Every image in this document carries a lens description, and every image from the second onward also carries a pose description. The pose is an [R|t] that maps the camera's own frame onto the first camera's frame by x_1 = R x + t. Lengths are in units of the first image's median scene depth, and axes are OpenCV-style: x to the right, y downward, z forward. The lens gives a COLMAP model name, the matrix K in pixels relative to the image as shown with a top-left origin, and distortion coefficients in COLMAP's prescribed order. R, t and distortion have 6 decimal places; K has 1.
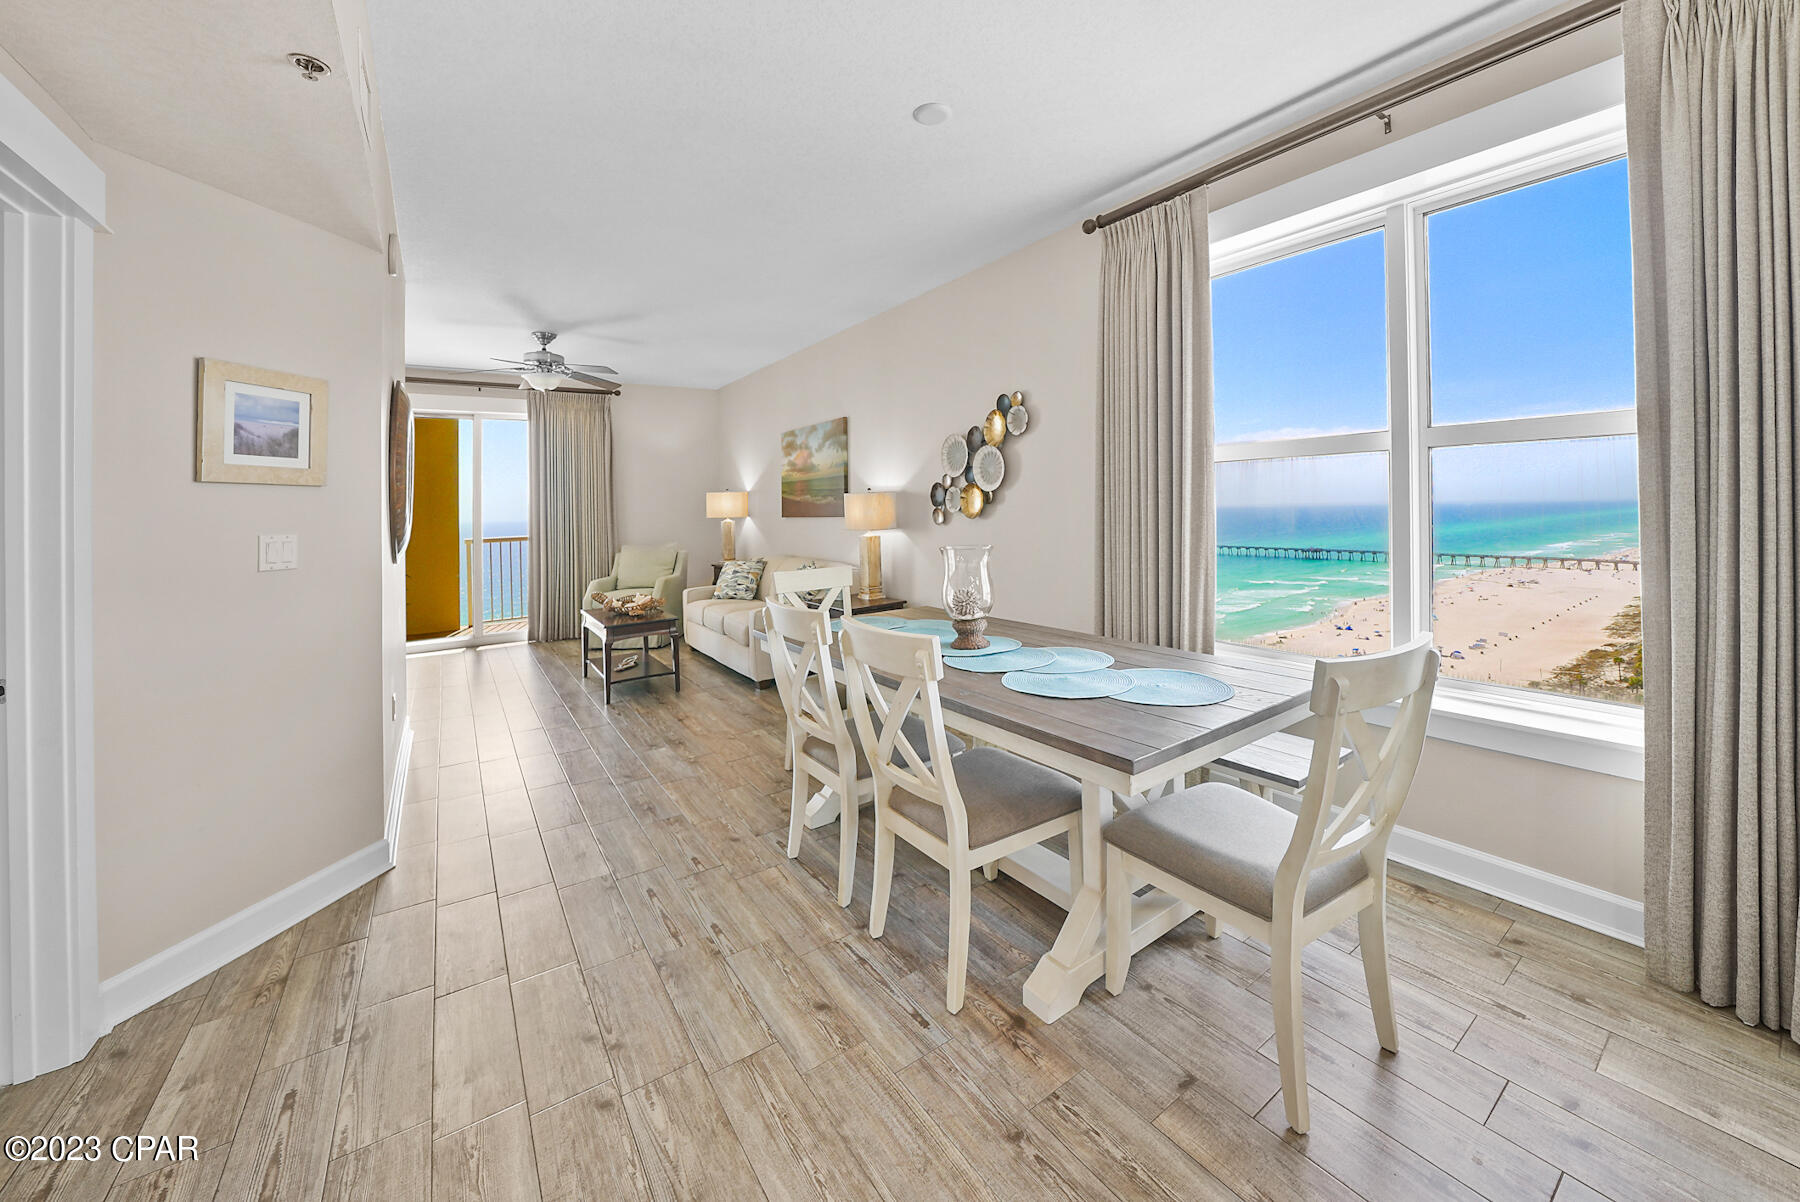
lens RADIAL K [[665.5, 0, 896.4], [0, 665.5, 488.6], [0, 0, 1]] dist [-0.000477, 0.000079]
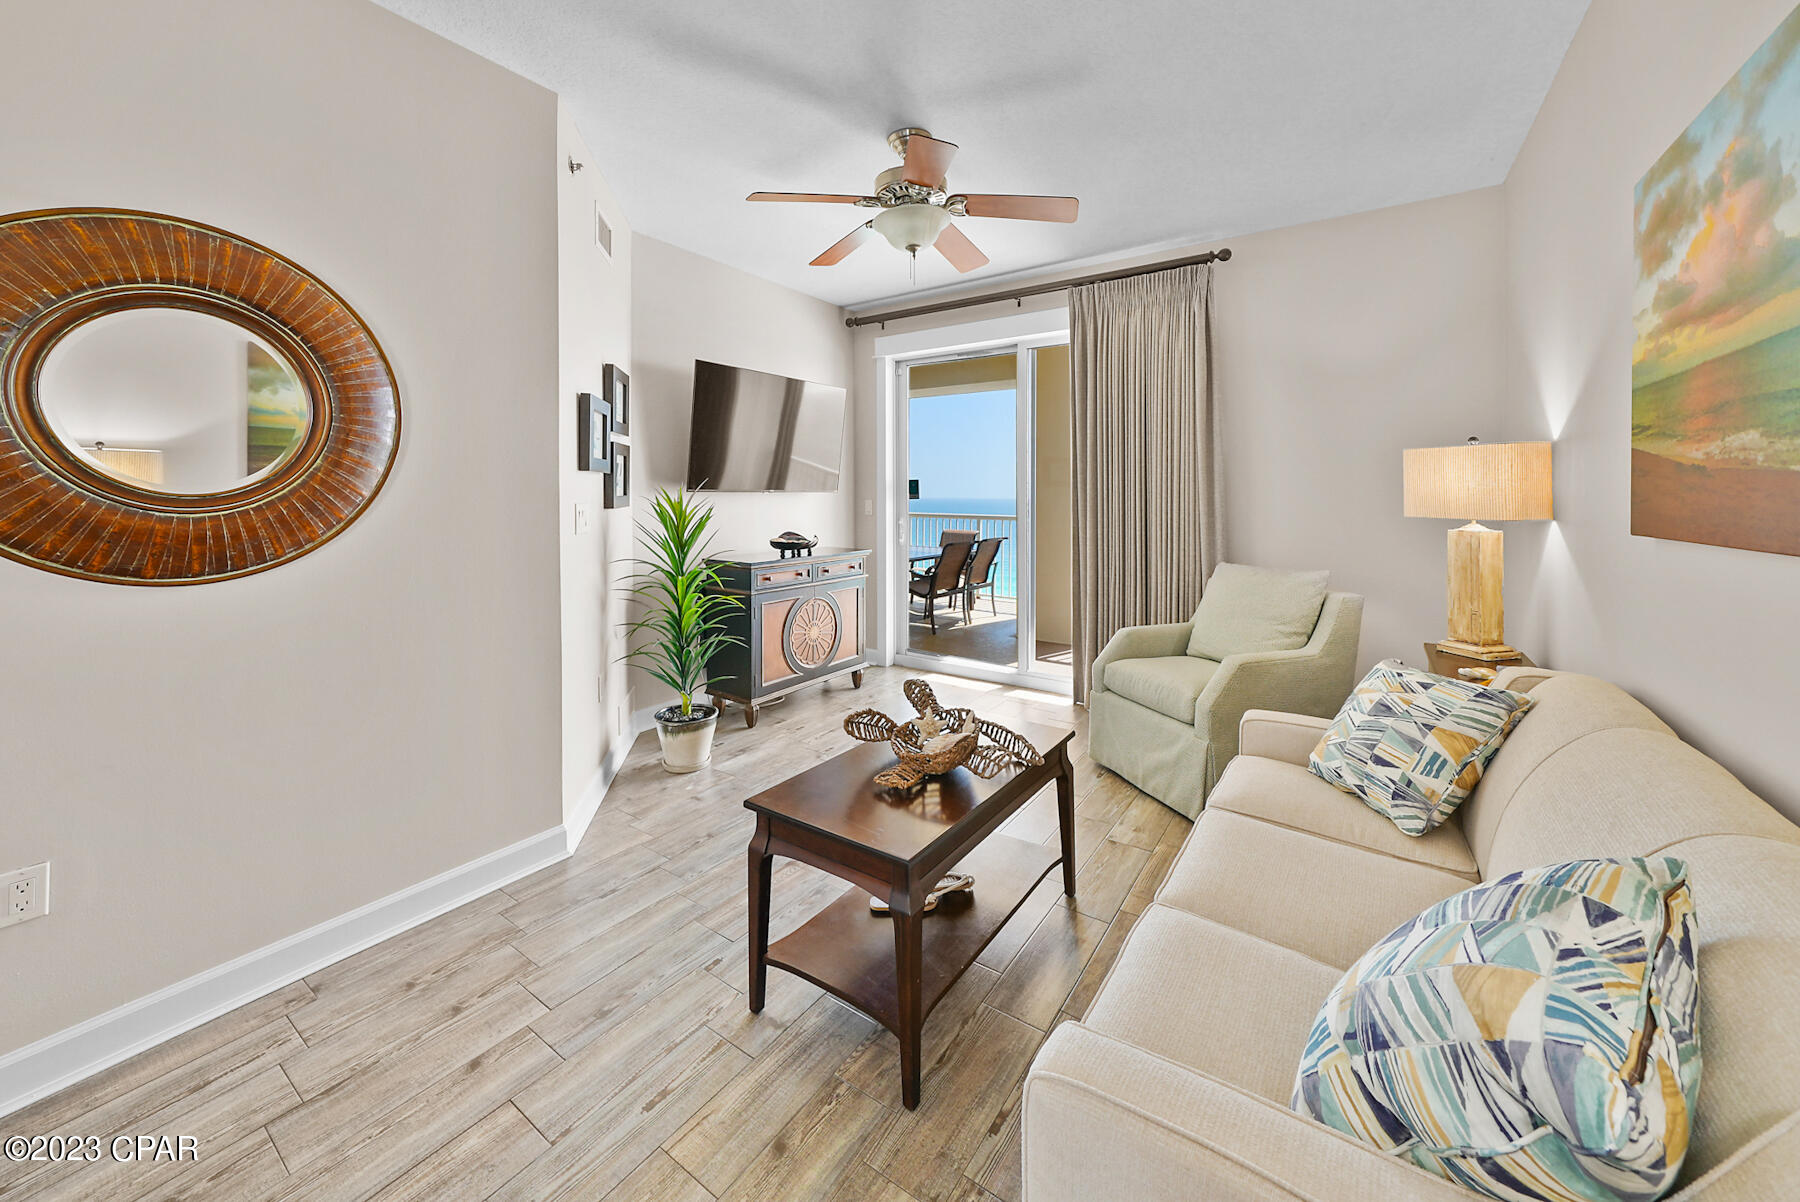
lens RADIAL K [[665.5, 0, 896.4], [0, 665.5, 488.6], [0, 0, 1]] dist [-0.000477, 0.000079]
pose [[0.346174, 0.018041, -0.937997, -0.053840], [0.014713, 0.999588, 0.024656, 0.022790], [0.938055, -0.022336, 0.345766, 0.922860]]
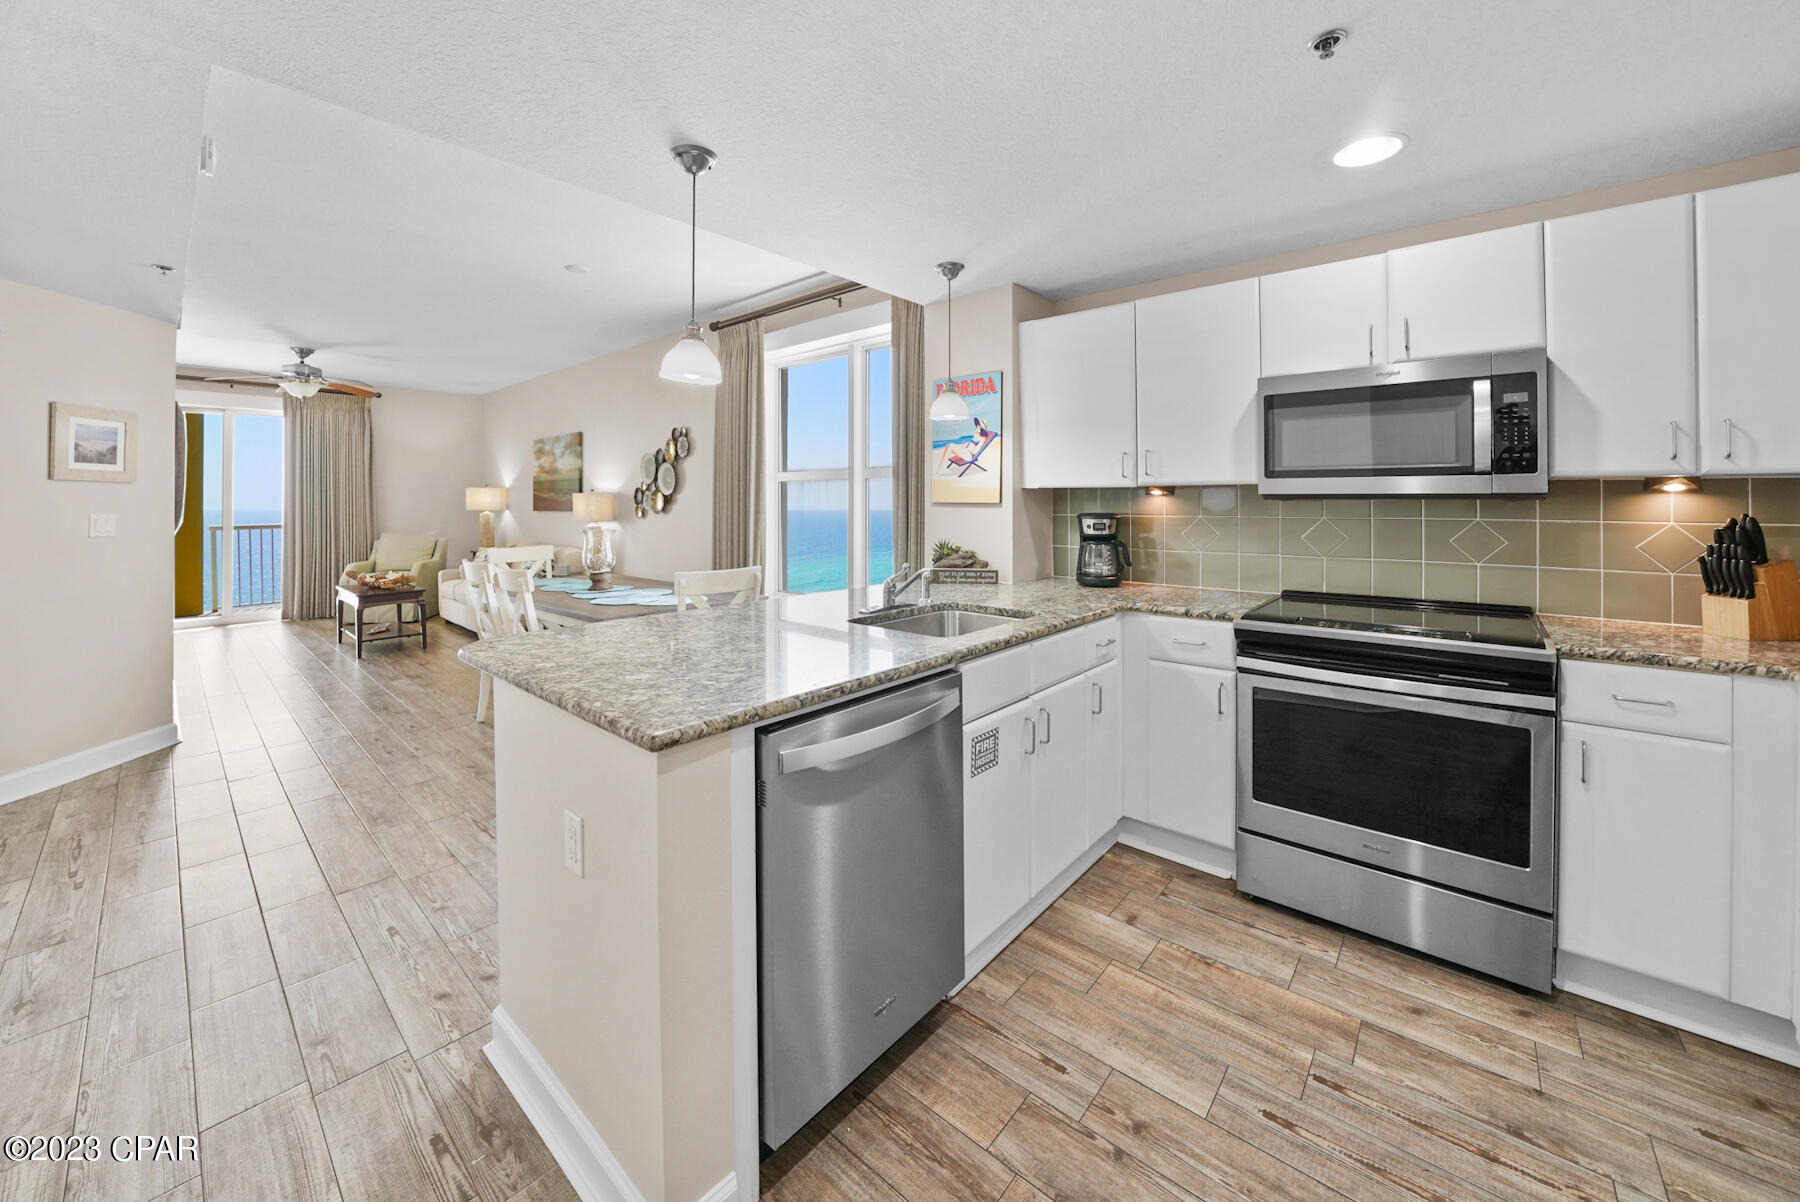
lens RADIAL K [[677.3, 0, 881.1], [0, 677.3, 503.3], [0, 0, 1]] dist [-0.000341, 0.000028]
pose [[0.974611, 0.022842, 0.222736, 0.227952], [-0.028308, 0.999371, 0.021378, -0.019256], [-0.222107, -0.027141, 0.974644, -0.440859]]
